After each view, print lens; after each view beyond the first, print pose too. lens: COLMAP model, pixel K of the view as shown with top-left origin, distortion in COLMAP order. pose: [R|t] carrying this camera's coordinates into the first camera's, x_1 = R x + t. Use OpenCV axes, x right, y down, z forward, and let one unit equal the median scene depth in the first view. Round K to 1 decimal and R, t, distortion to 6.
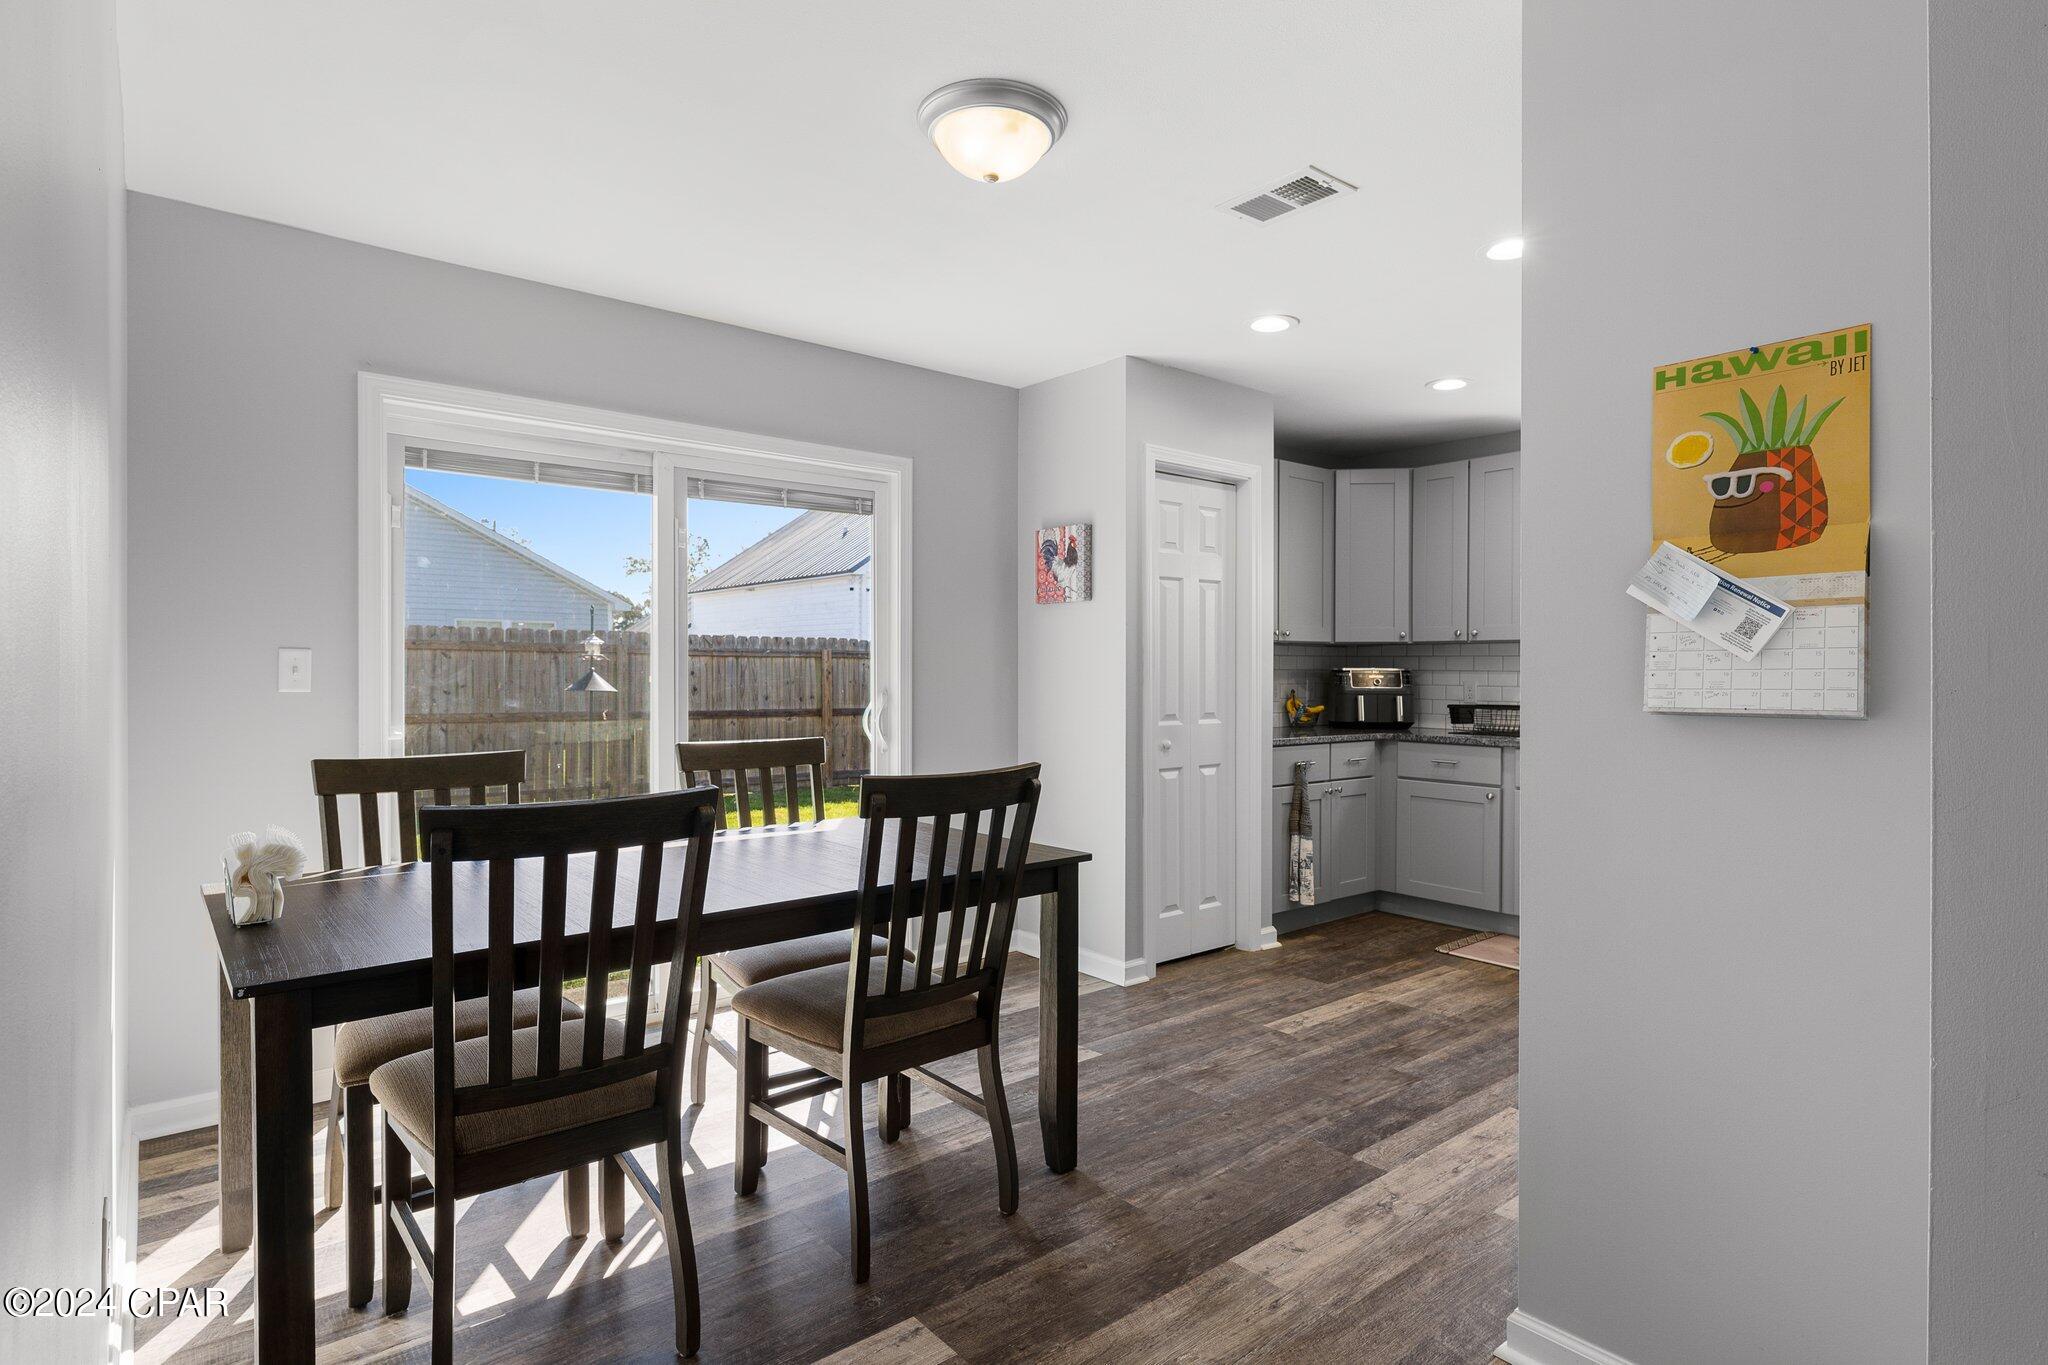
lens RADIAL K [[1067.0, 0, 1037.8], [0, 1067.0, 671.9], [0, 0, 1]] dist [0.005165, 0.000540]
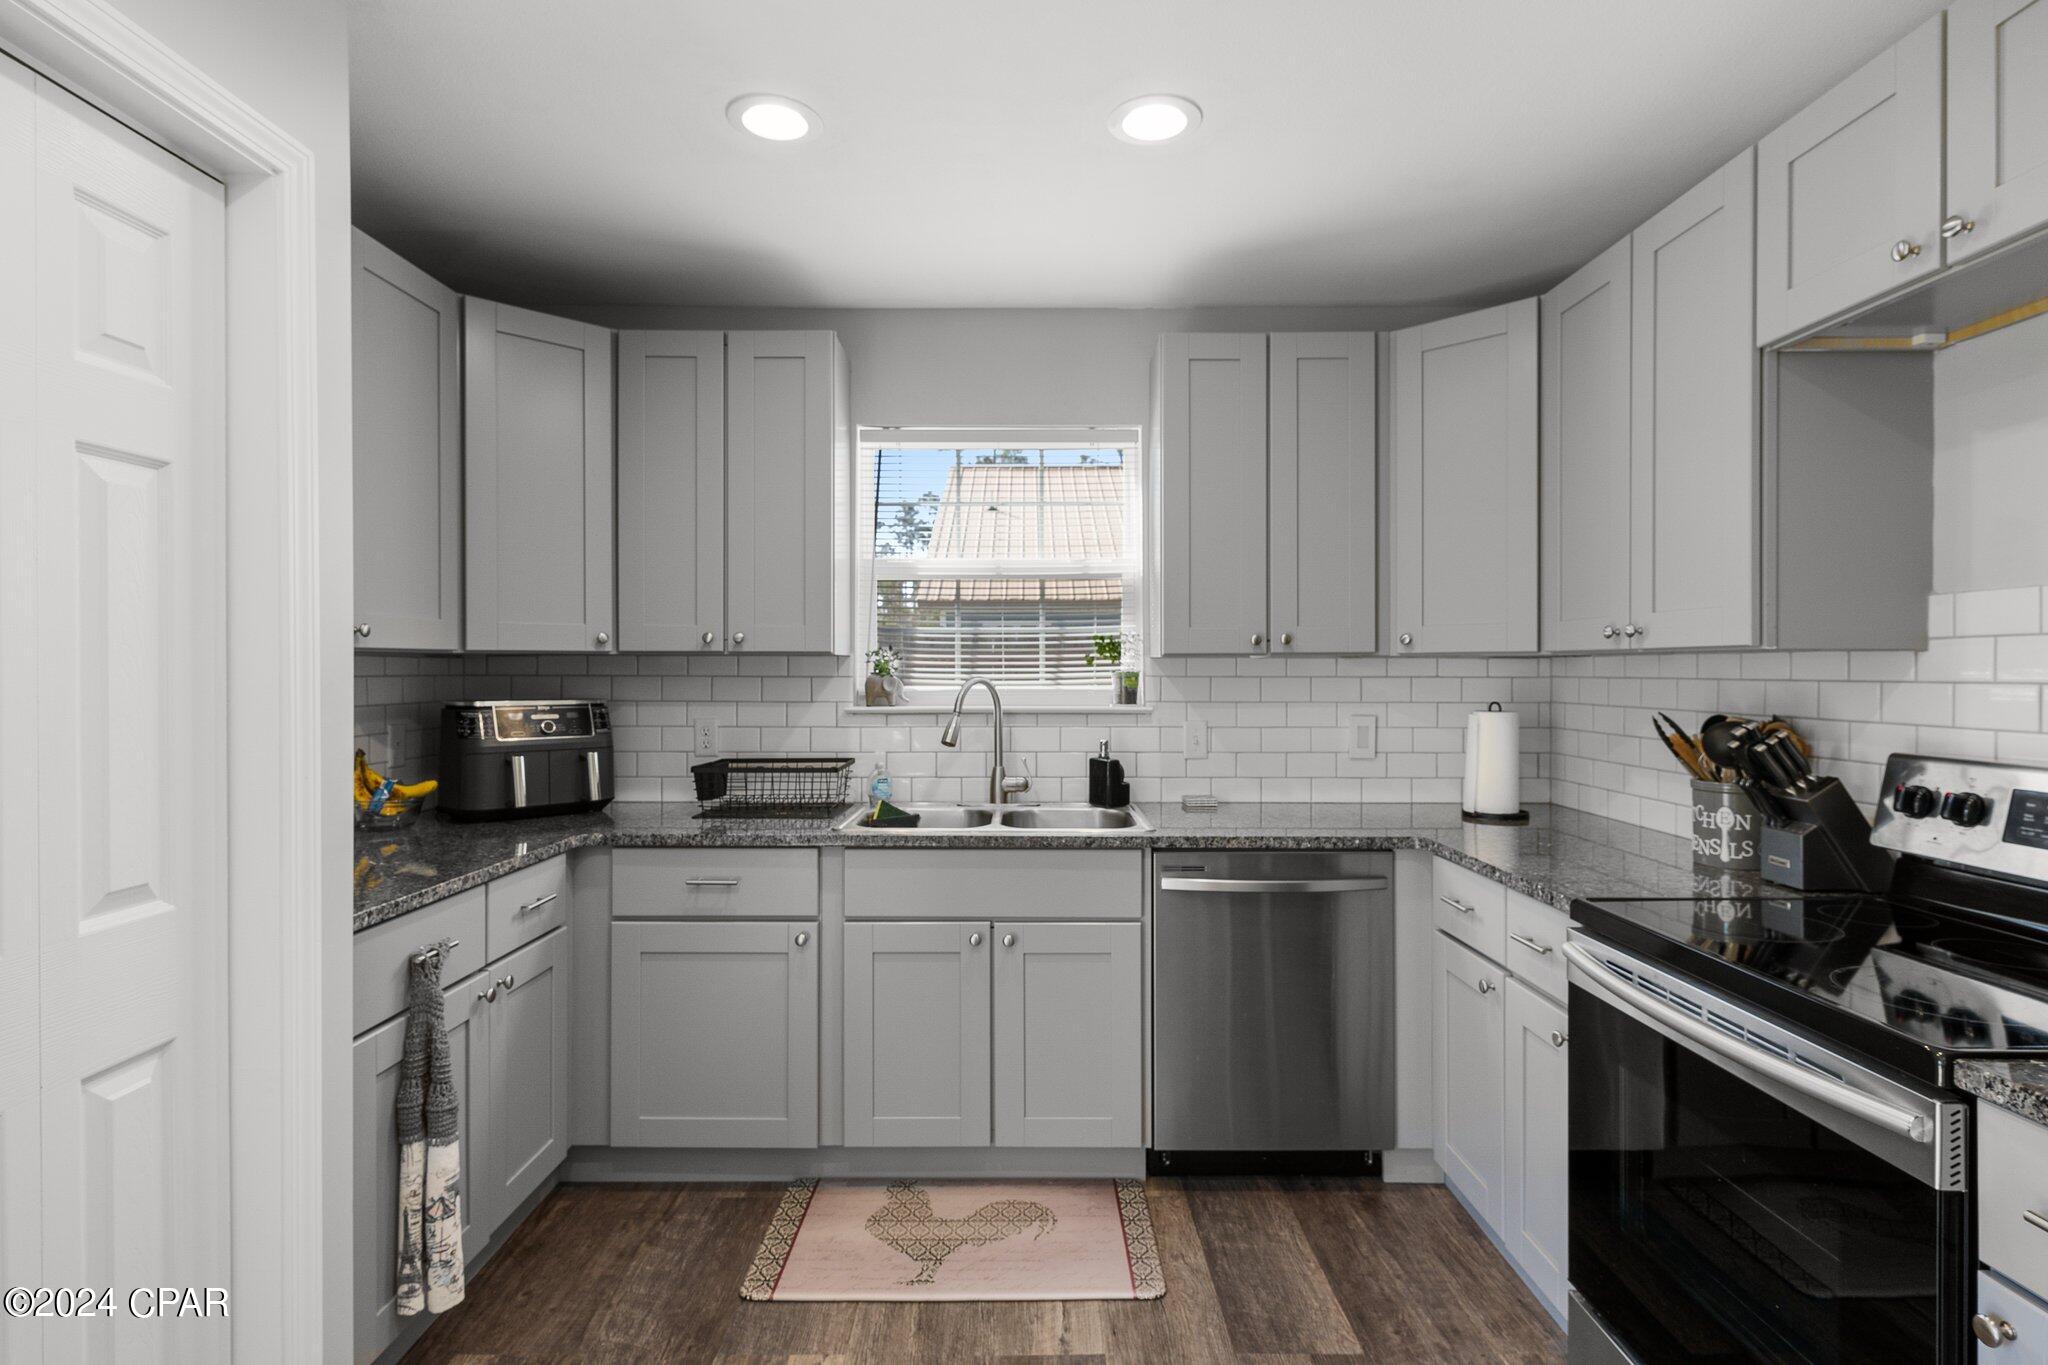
lens RADIAL K [[1067.0, 0, 1037.8], [0, 1067.0, 671.9], [0, 0, 1]] dist [0.005165, 0.000540]
pose [[0.651095, -0.004841, 0.758981, 0.083276], [0.004022, 0.999988, 0.002928, -0.019656], [-0.758986, 0.001146, 0.651106, 0.513264]]
